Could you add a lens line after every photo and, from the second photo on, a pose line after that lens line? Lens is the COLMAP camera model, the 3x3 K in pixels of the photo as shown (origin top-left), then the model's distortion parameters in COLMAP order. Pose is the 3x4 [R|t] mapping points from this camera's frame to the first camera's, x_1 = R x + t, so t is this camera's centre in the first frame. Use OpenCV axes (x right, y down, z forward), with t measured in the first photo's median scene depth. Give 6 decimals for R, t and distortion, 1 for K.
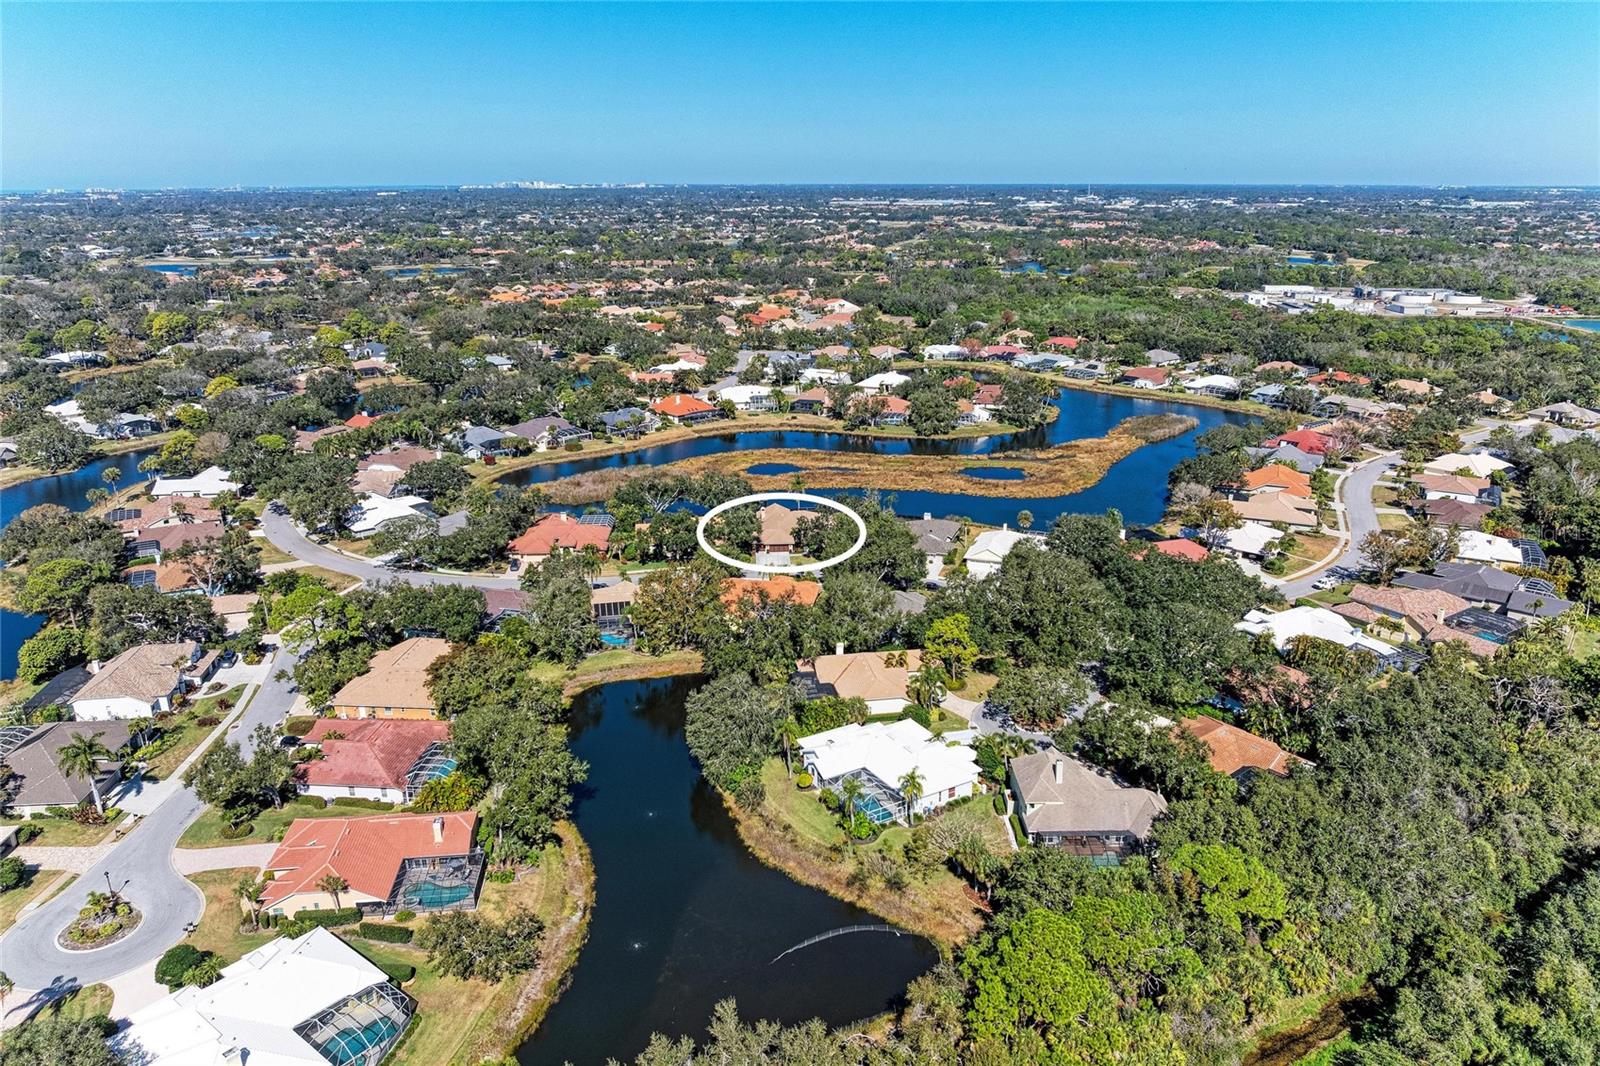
lens RADIAL K [[1113.9, 0, 800.0], [0, 1113.9, 533.0], [0, 0, 1]] dist [-0.004995, 0.002135]
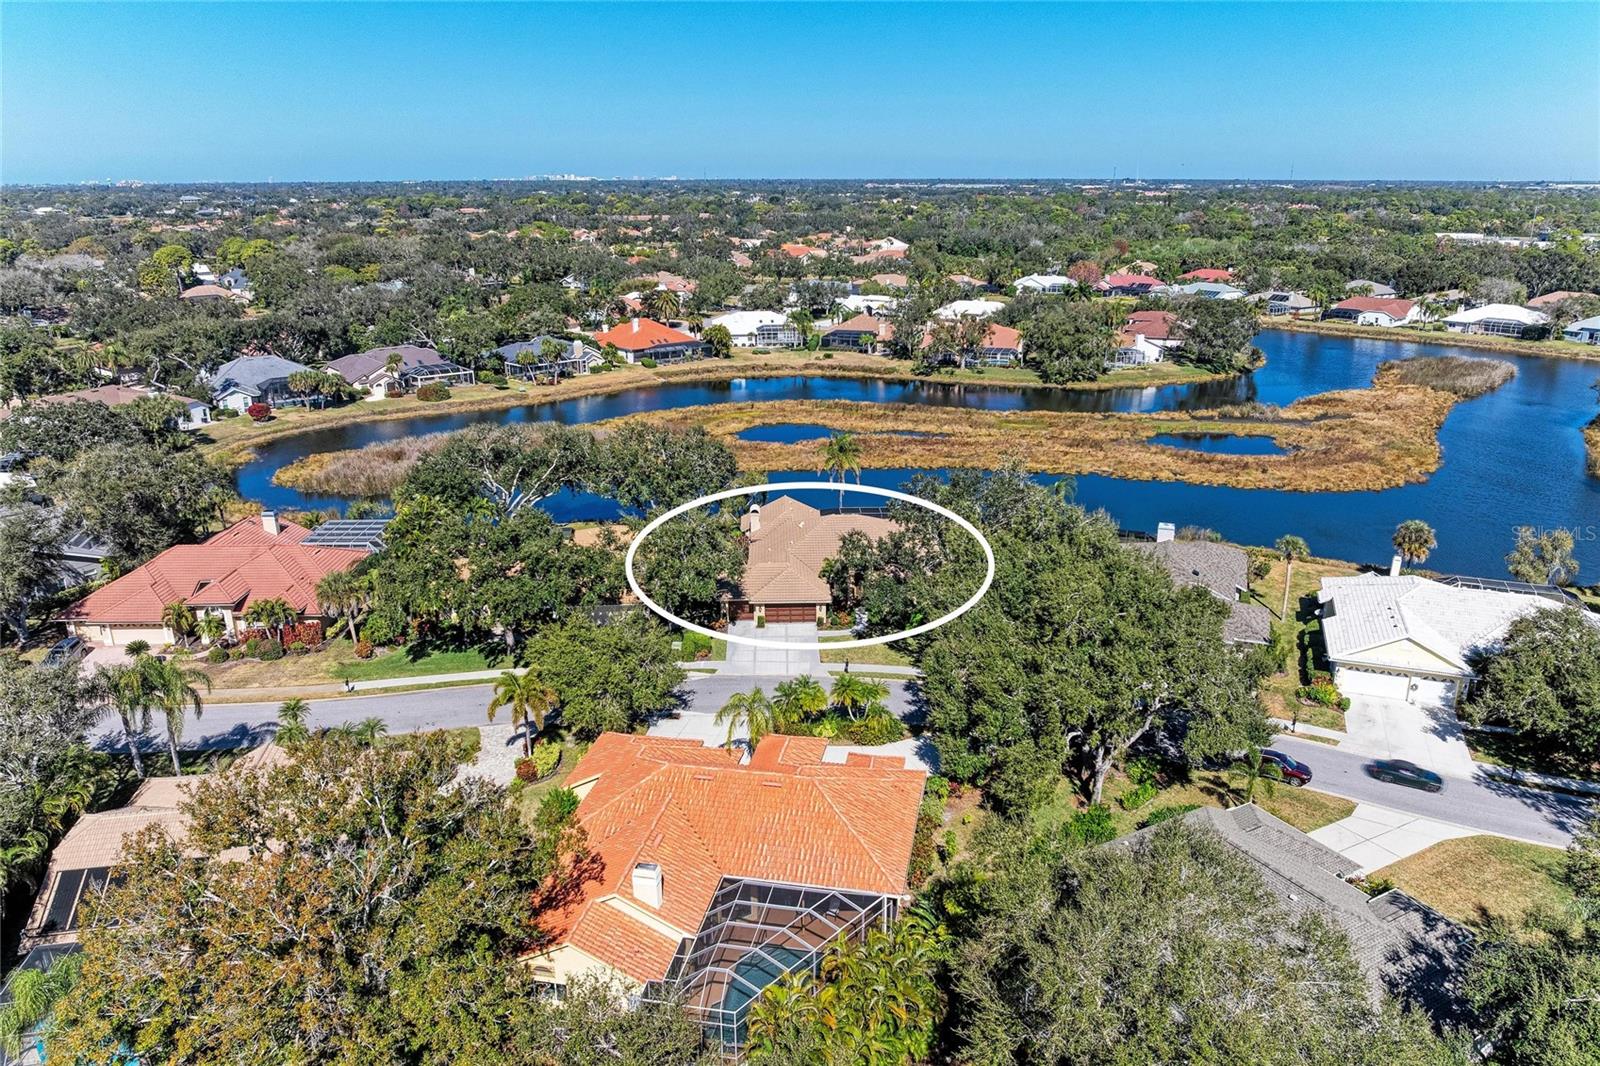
lens RADIAL K [[1113.9, 0, 800.0], [0, 1113.9, 533.0], [0, 0, 1]] dist [-0.004995, 0.002135]
pose [[0.999598, 0.010731, -0.026241, -0.003983], [-0.010685, 0.999941, 0.001891, -0.009877], [0.026259, -0.001610, 0.999654, 0.422457]]
